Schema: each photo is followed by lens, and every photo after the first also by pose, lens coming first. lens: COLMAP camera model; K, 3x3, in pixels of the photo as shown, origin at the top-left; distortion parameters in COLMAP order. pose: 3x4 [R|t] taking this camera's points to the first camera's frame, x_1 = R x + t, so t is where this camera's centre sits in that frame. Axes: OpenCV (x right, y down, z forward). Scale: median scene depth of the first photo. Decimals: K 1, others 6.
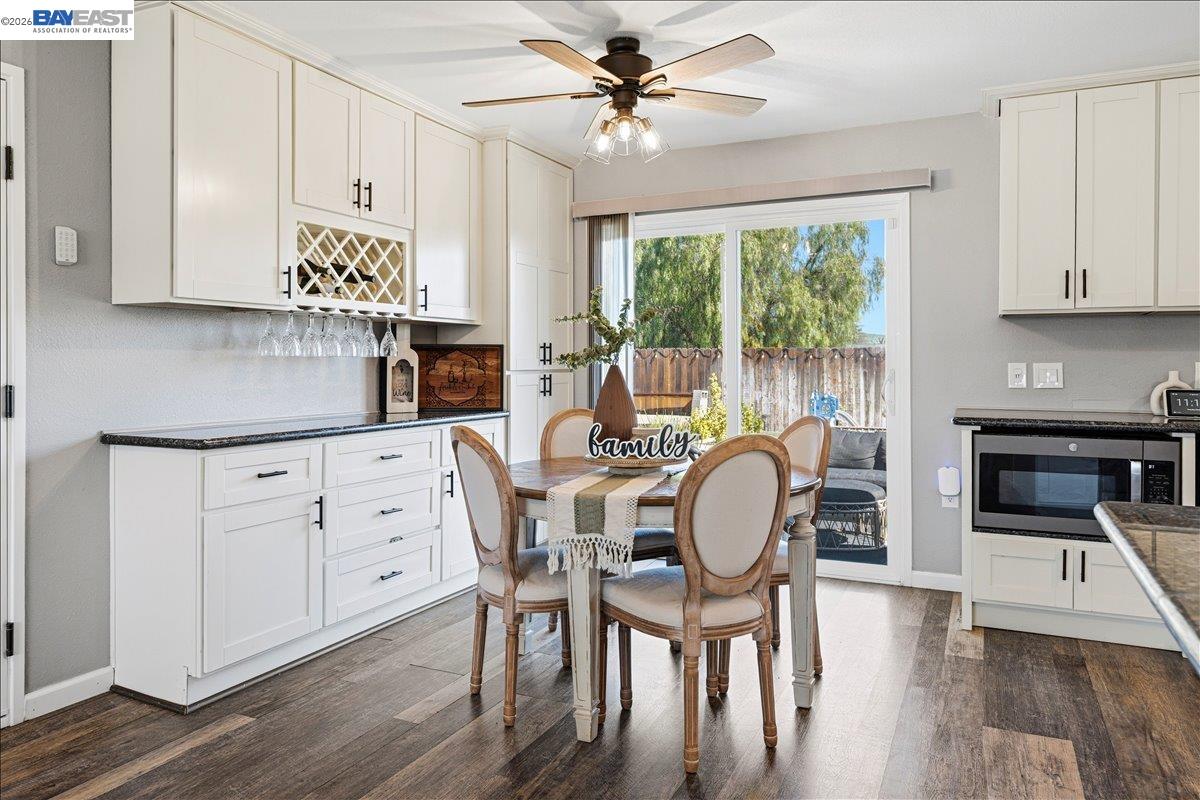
lens RADIAL K [[819.5, 0, 595.8], [0, 819.5, 365.2], [0, 0, 1]] dist [0.000285, 0.000844]
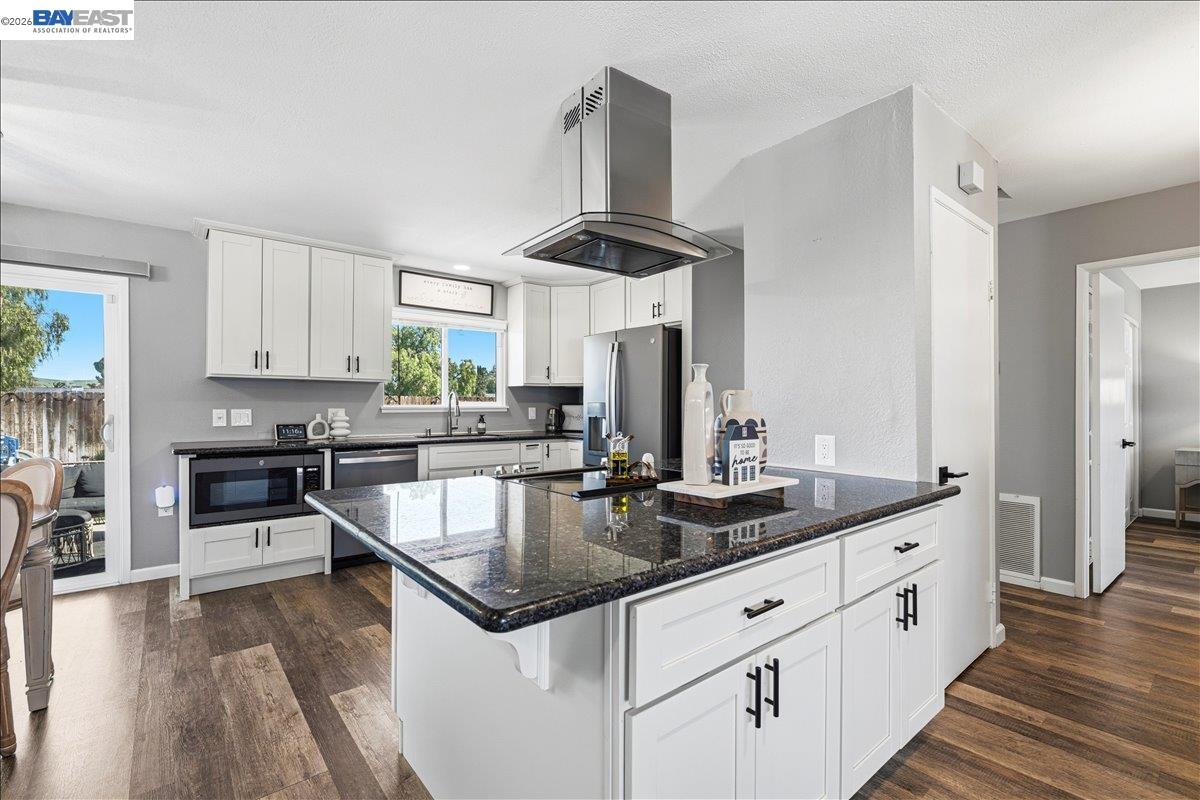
lens RADIAL K [[534.5, 0, 600.5], [0, 534.5, 404.0], [0, 0, 1]] dist [-0.000528, -0.000053]
pose [[0.425786, 0.001942, 0.904822, -0.071982], [0.001573, 0.999995, -0.002886, -0.009765], [-0.904822, 0.002652, 0.425781, -0.034564]]
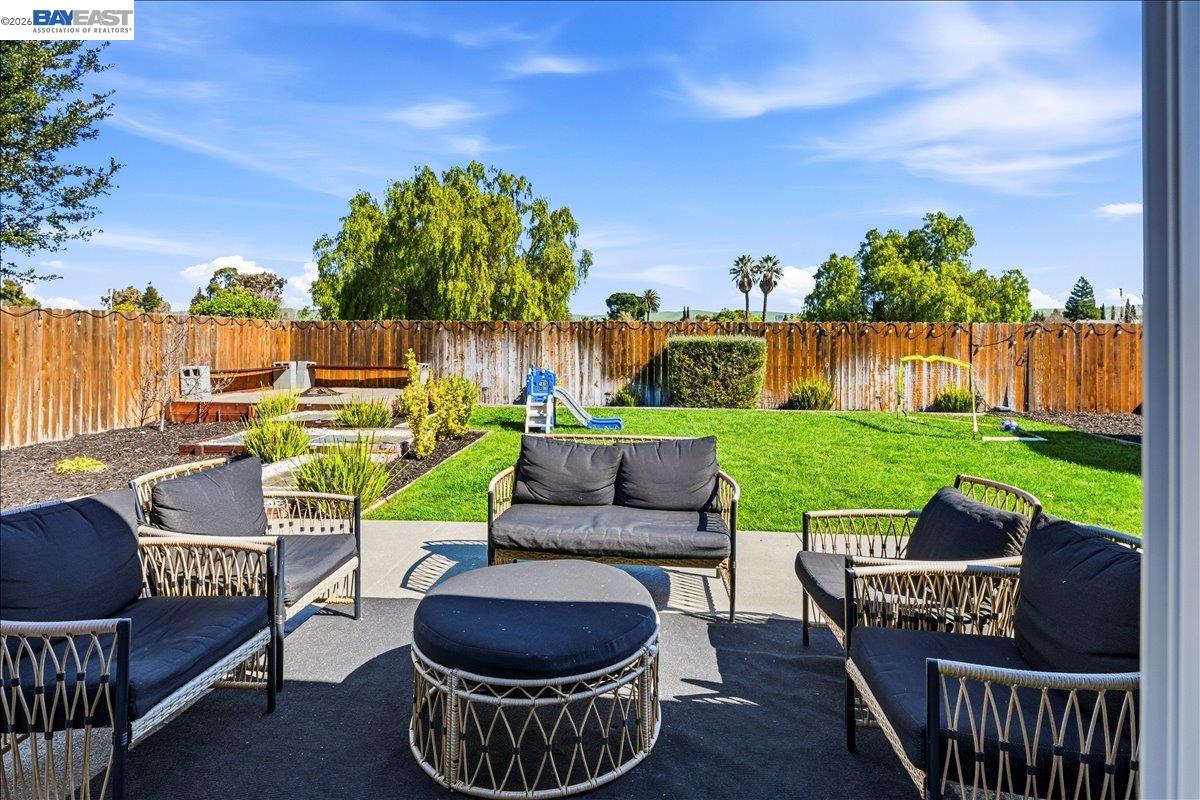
lens RADIAL K [[613.7, 0, 599.5], [0, 613.7, 336.3], [0, 0, 1]] dist [-0.001533, -0.001142]
pose [[0.934695, 0.003968, 0.355428, 0.326734], [-0.004025, 0.999992, -0.000578, -0.009757], [-0.355427, -0.000891, 0.934704, 1.151344]]
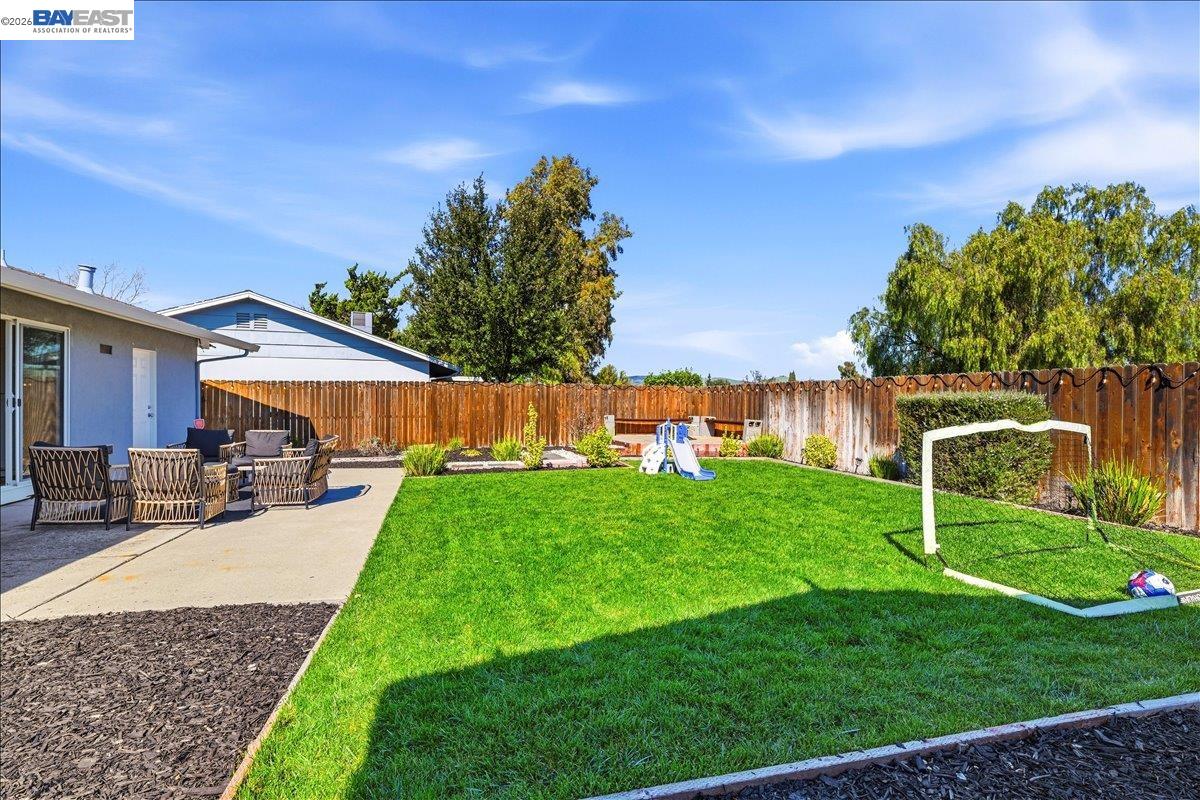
lens RADIAL K [[574.3, 0, 598.9], [0, 574.3, 404.6], [0, 0, 1]] dist [-0.001312, 0.000032]
pose [[0.659629, 0.007808, -0.751551, 2.951393], [-0.004815, 0.999969, 0.006163, 0.026796], [0.751576, -0.000447, 0.659646, 1.506482]]
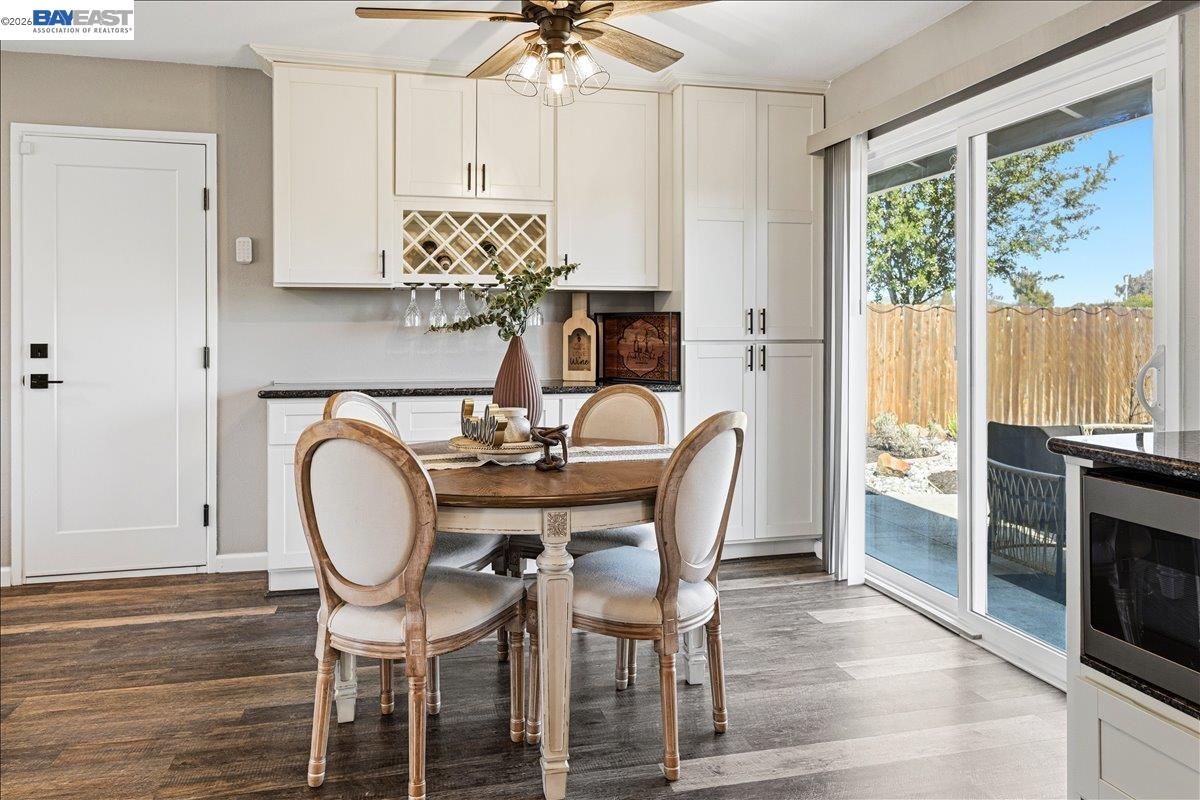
lens RADIAL K [[819.5, 0, 601.4], [0, 819.5, 340.5], [0, 0, 1]] dist [-0.000574, -0.000374]
pose [[0.636579, 0.010557, -0.771140, 0.648387], [-0.002501, 0.999929, 0.011624, -0.004769], [0.771208, -0.005471, 0.636560, 0.430912]]
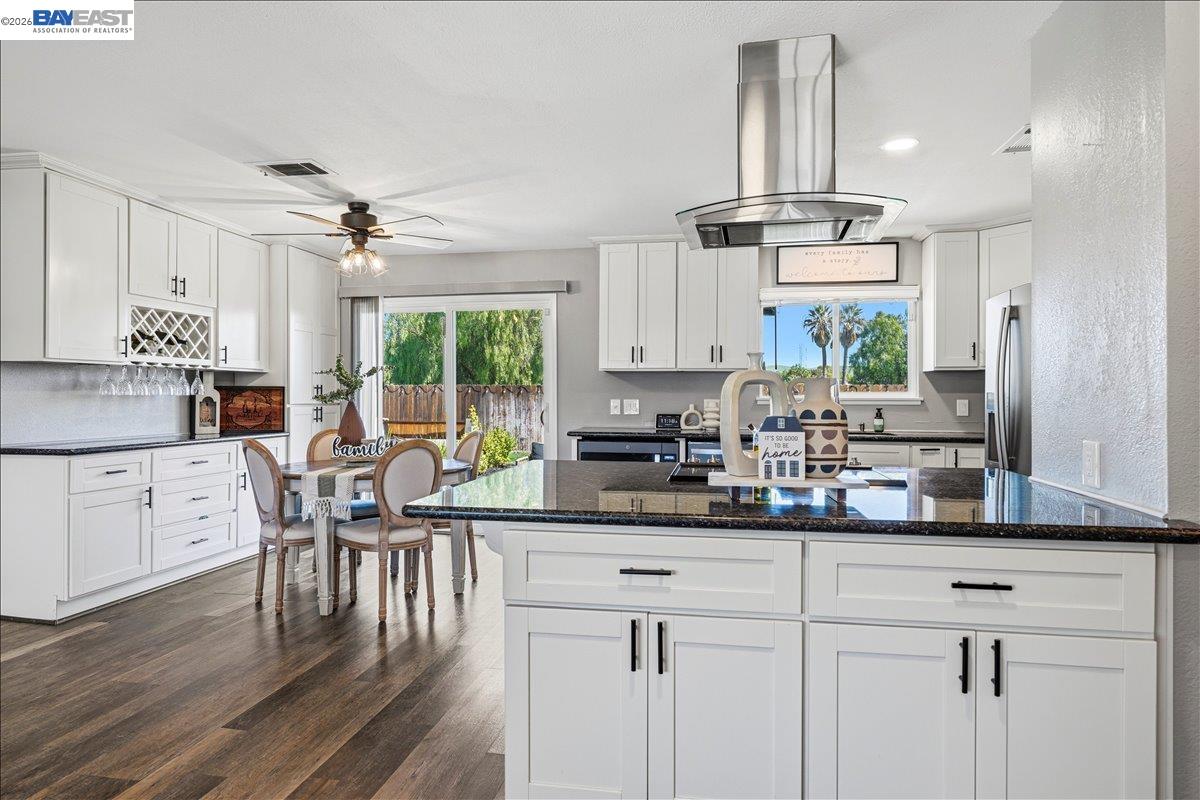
lens RADIAL K [[718.1, 0, 596.6], [0, 718.1, 397.4], [0, 0, 1]] dist [-0.001177, 0.000791]
pose [[0.963330, 0.001555, 0.268315, 0.093652], [-0.001506, 0.999999, -0.000388, -0.007225], [-0.268315, -0.000030, 0.963331, -0.445322]]
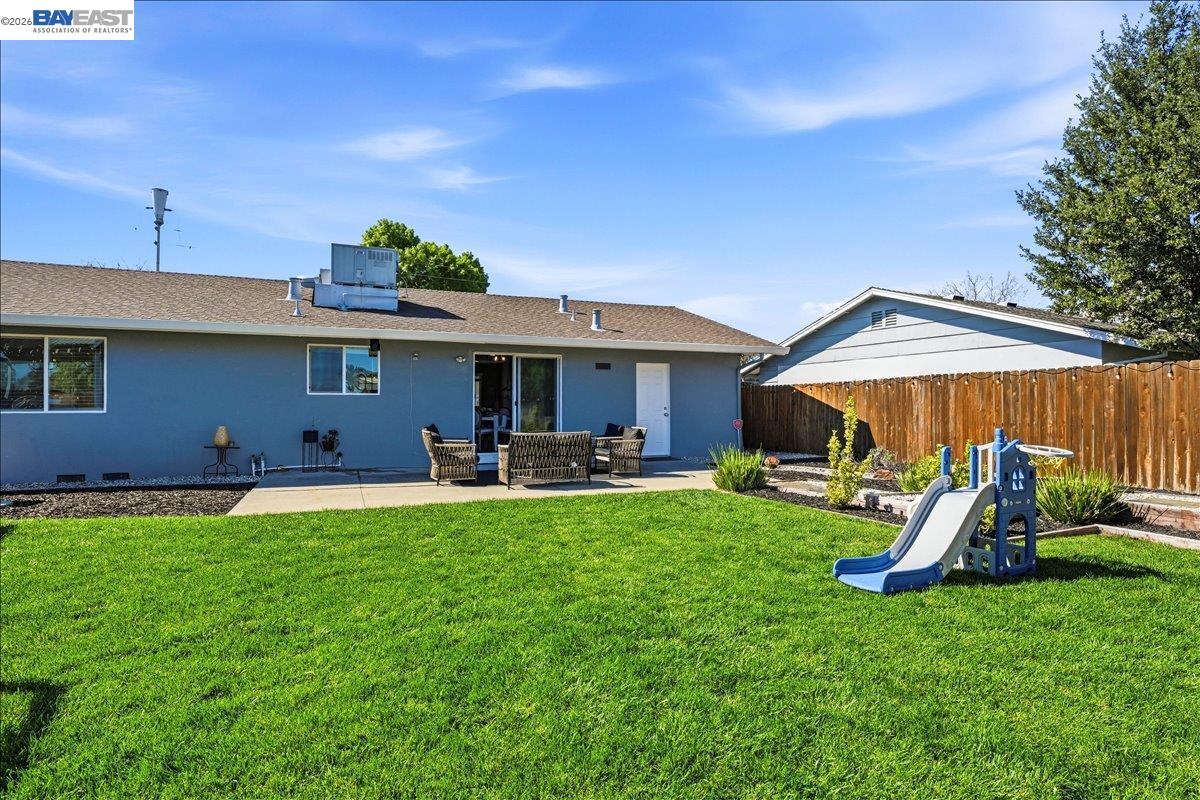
lens RADIAL K [[603.6, 0, 597.3], [0, 603.6, 402.2], [0, 0, 1]] dist [-0.000415, -0.000004]
pose [[-0.673125, -0.009585, -0.739467, 2.413910], [0.001717, 0.999893, -0.014523, 0.081903], [0.739527, -0.011046, -0.673037, 3.899537]]
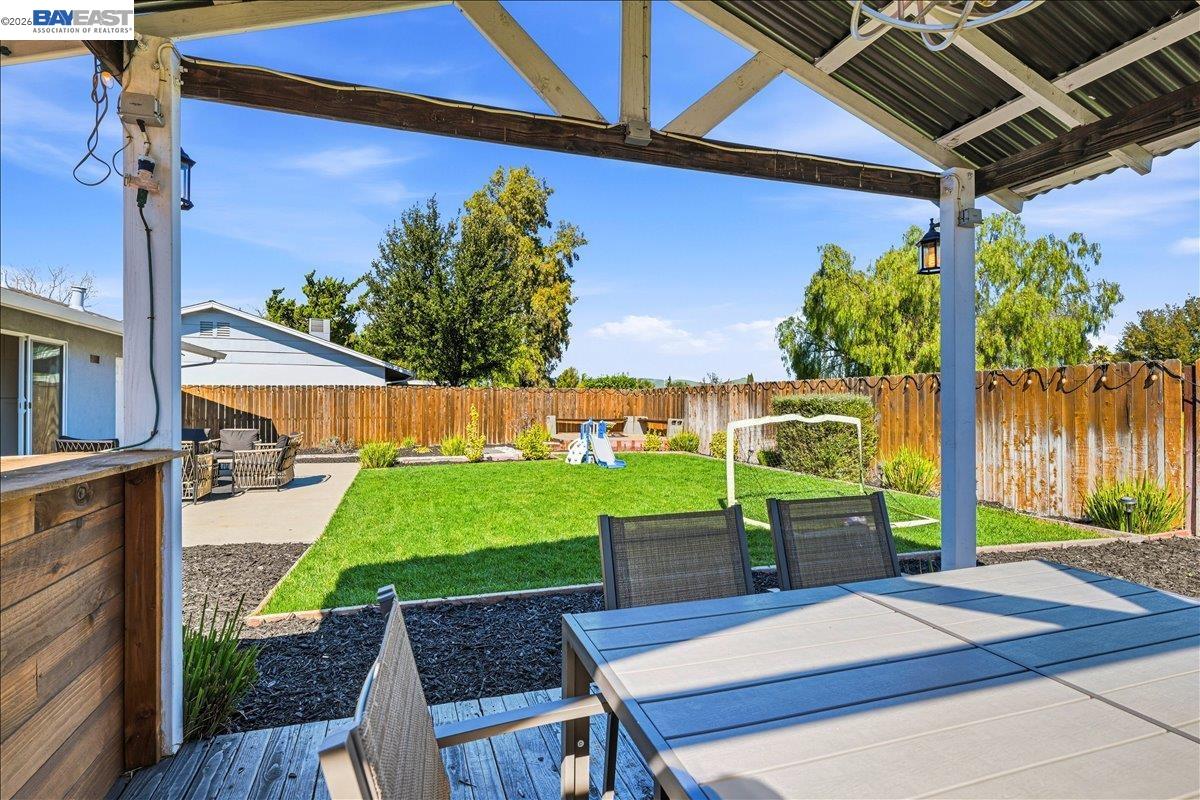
lens RADIAL K [[577.7, 0, 599.4], [0, 577.7, 397.3], [0, 0, 1]] dist [-0.000014, -0.000169]
pose [[0.705512, -0.006938, -0.708664, 3.470512], [-0.000965, 0.999942, -0.010750, 0.030899], [0.708698, 0.008268, 0.705464, 1.299975]]
